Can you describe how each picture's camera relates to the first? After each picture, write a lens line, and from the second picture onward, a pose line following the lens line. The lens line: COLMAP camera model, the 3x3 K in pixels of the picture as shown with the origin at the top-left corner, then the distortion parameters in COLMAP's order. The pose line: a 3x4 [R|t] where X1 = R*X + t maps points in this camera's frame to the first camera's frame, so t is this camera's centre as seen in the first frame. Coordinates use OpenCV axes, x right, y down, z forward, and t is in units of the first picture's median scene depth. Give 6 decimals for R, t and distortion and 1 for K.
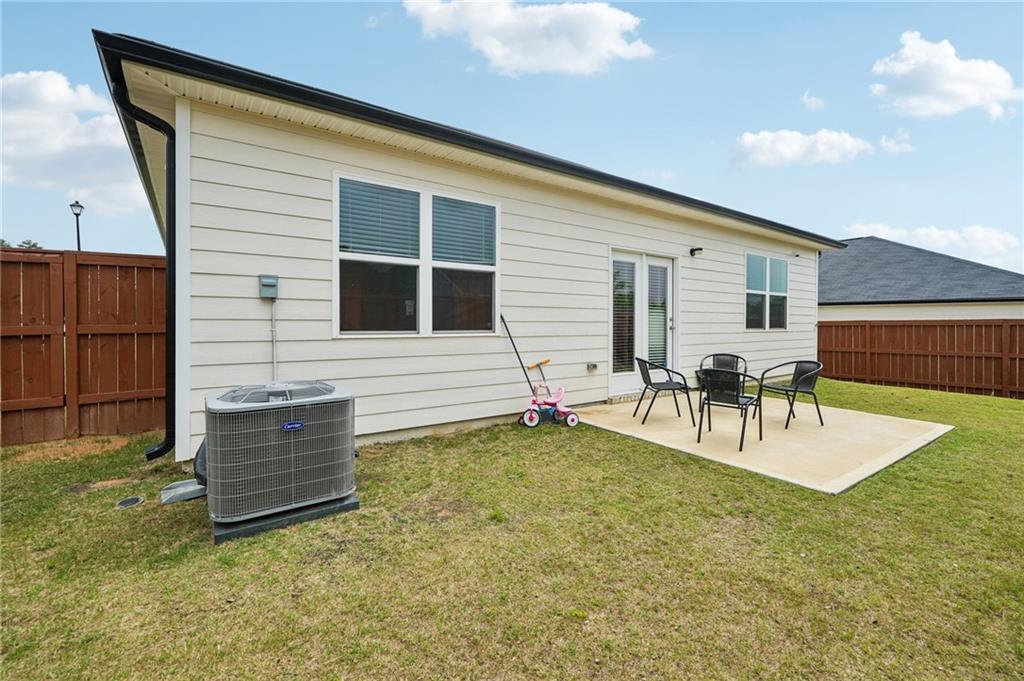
lens RADIAL K [[452.5, 0, 535.3], [0, 452.5, 323.1], [0, 0, 1]] dist [-0.000885, 0.000214]
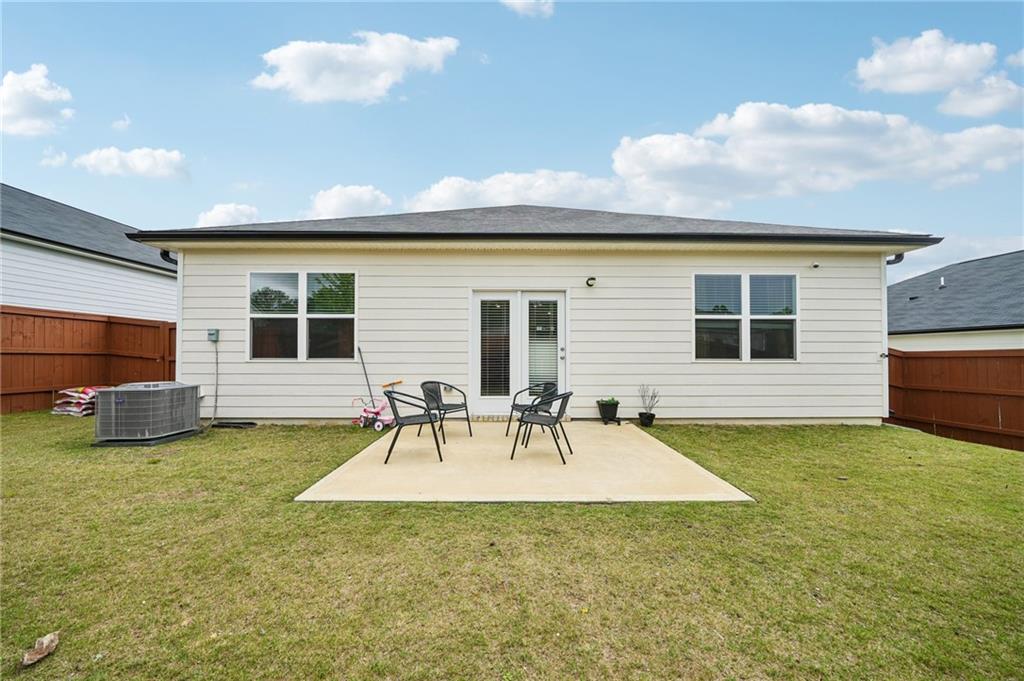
lens RADIAL K [[357.8, 0, 516.1], [0, 357.8, 342.3], [0, 0, 1]] dist [-0.000155, -0.000112]
pose [[0.806316, -0.010370, -0.591394, 1.005184], [0.000868, 0.999866, -0.016349, -0.015641], [0.591484, 0.012669, 0.806217, 0.382423]]
